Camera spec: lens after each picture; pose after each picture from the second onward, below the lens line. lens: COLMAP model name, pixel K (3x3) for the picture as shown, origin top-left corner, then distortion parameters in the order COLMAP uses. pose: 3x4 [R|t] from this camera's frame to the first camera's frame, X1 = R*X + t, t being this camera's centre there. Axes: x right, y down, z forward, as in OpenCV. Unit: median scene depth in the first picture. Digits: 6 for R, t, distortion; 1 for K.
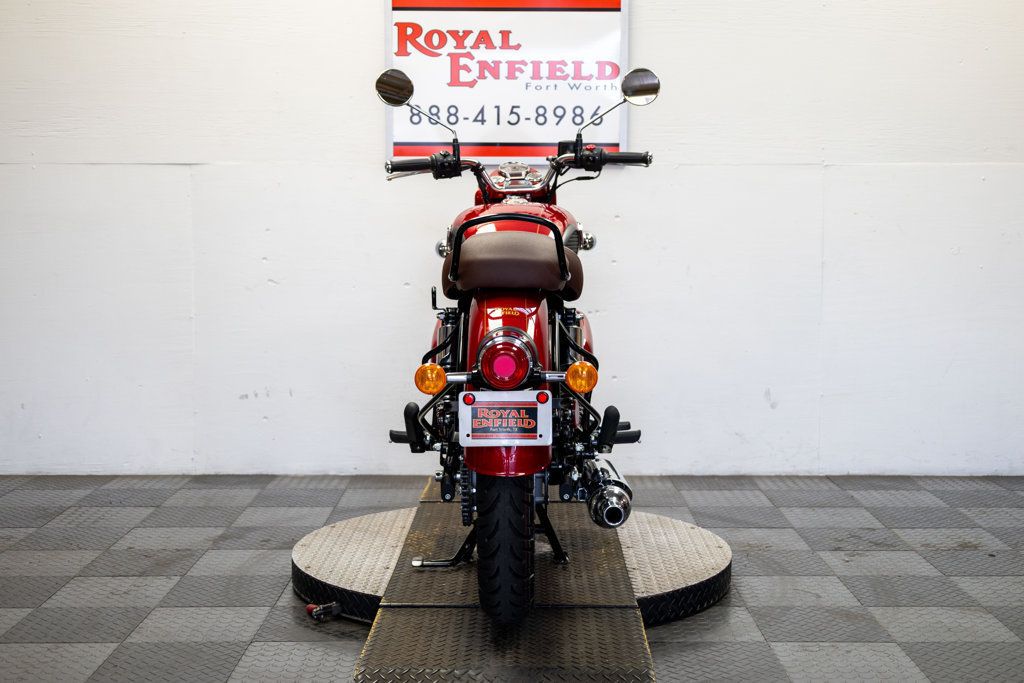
lens RADIAL K [[1444.5, 0, 516.3], [0, 1444.5, 346.1], [0, 0, 1]] dist [0.009729, 0.000000]
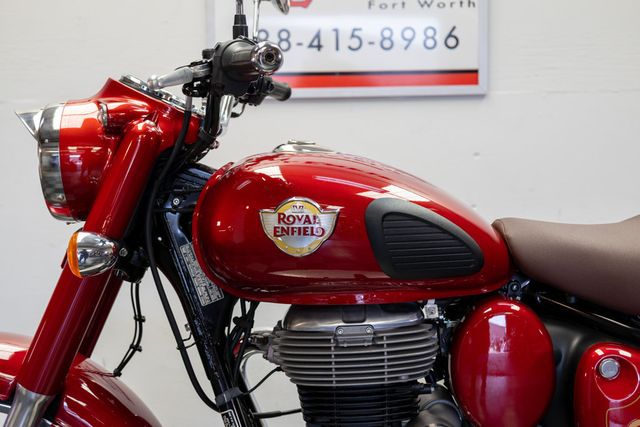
lens RADIAL K [[902.8, 0, 322.9], [0, 902.8, 207.2], [0, 0, 1]] dist [0.009729, 0.000000]
pose [[0.999795, -0.017688, -0.009823, -0.017514], [0.017538, 0.999732, -0.015113, -0.051990], [0.010088, 0.014938, 0.999838, 0.464708]]
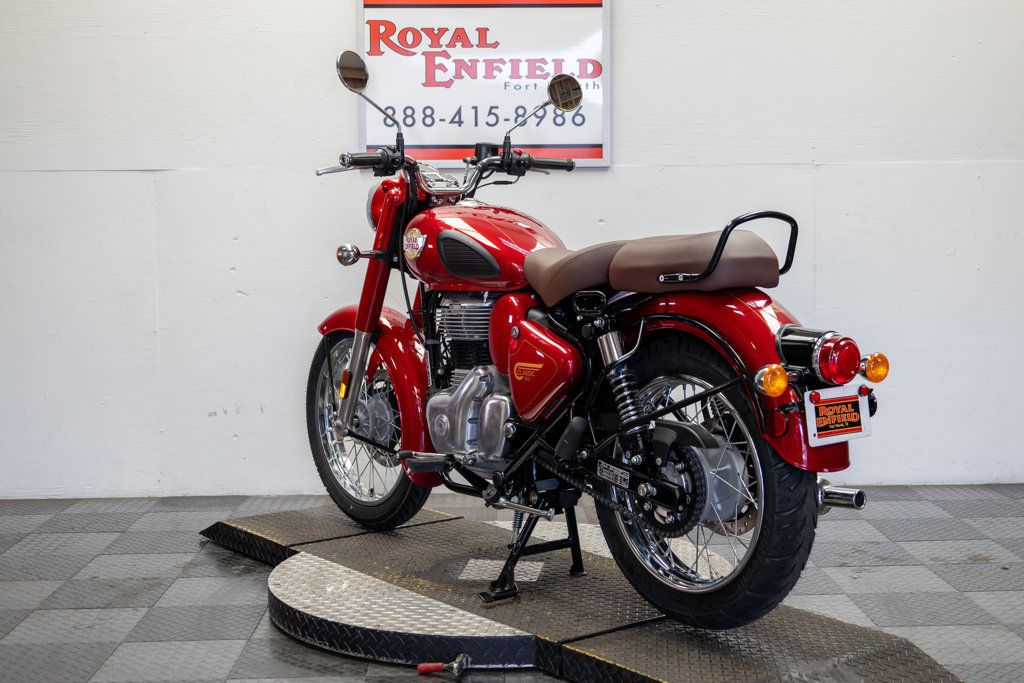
lens RADIAL K [[1444.5, 0, 521.0], [0, 1444.5, 343.7], [0, 0, 1]] dist [0.009729, 0.000000]
pose [[0.999538, -0.013920, 0.027028, -0.010771], [0.014192, 0.999850, -0.009882, 0.000995], [-0.026886, 0.010261, 0.999586, 0.042793]]
